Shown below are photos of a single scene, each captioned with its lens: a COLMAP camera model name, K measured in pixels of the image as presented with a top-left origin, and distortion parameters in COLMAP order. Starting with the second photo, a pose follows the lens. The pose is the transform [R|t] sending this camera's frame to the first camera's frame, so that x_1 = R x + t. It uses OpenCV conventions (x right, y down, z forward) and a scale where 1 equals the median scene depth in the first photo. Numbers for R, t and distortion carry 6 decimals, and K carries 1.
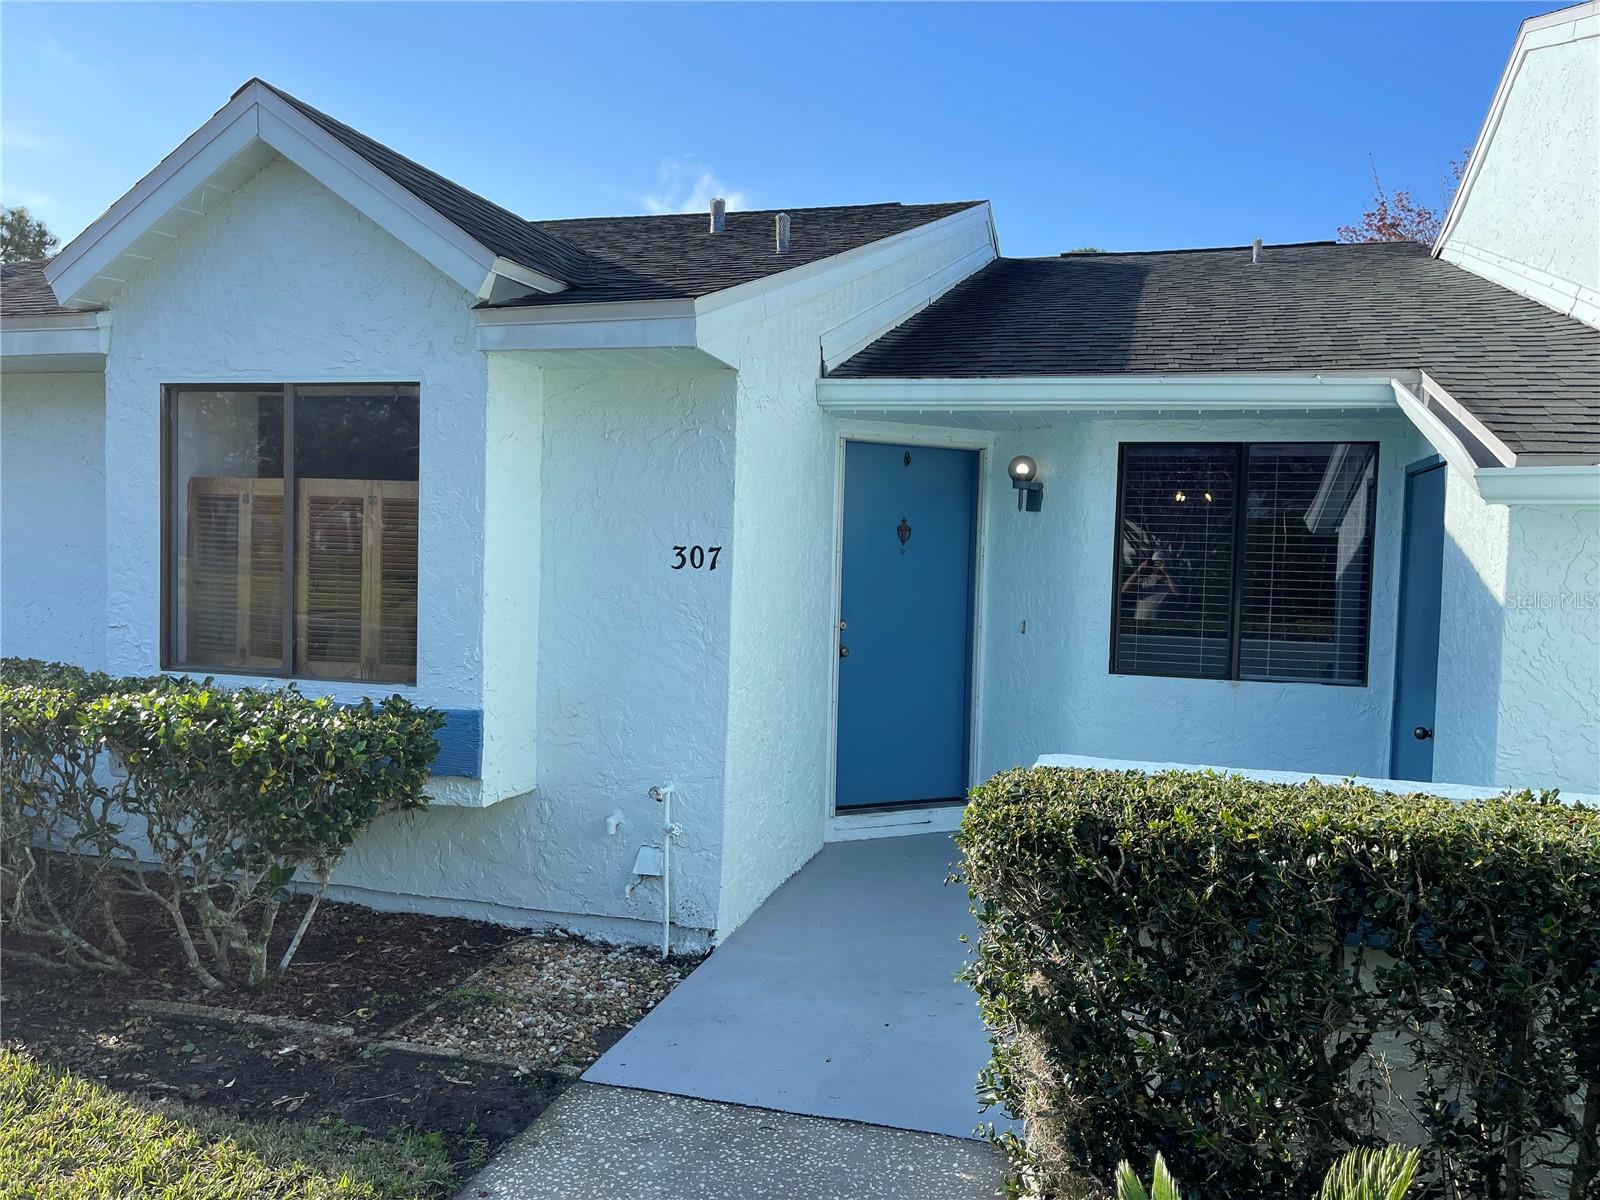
lens RADIAL K [[1208.1, 0, 804.4], [0, 1208.1, 596.3], [0, 0, 1]] dist [0.079425, -0.104702]
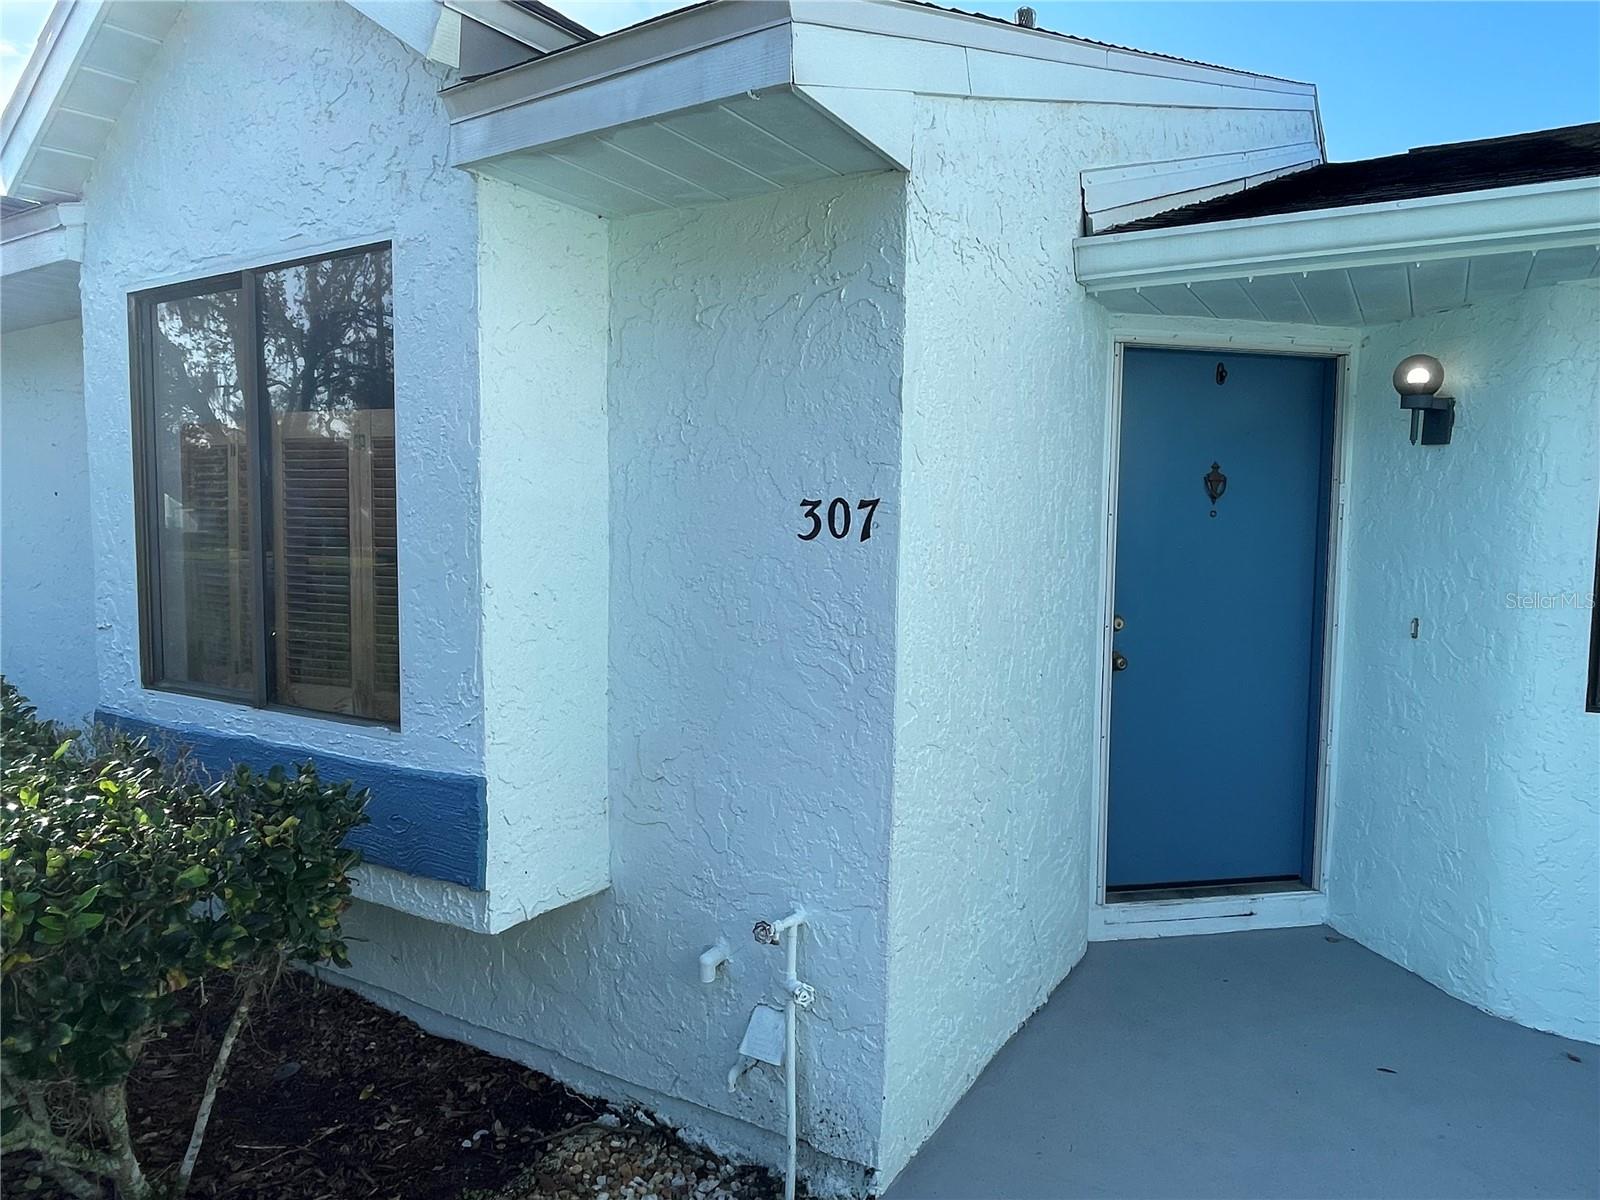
lens RADIAL K [[1053.3, 0, 805.3], [0, 1053.3, 605.2], [0, 0, 1]] dist [0.007028, -0.008339]
pose [[0.963938, 0.002944, -0.266109, 0.025846], [0.005196, 0.999540, 0.029878, -0.006341], [0.266075, -0.030183, 0.963480, 0.500744]]
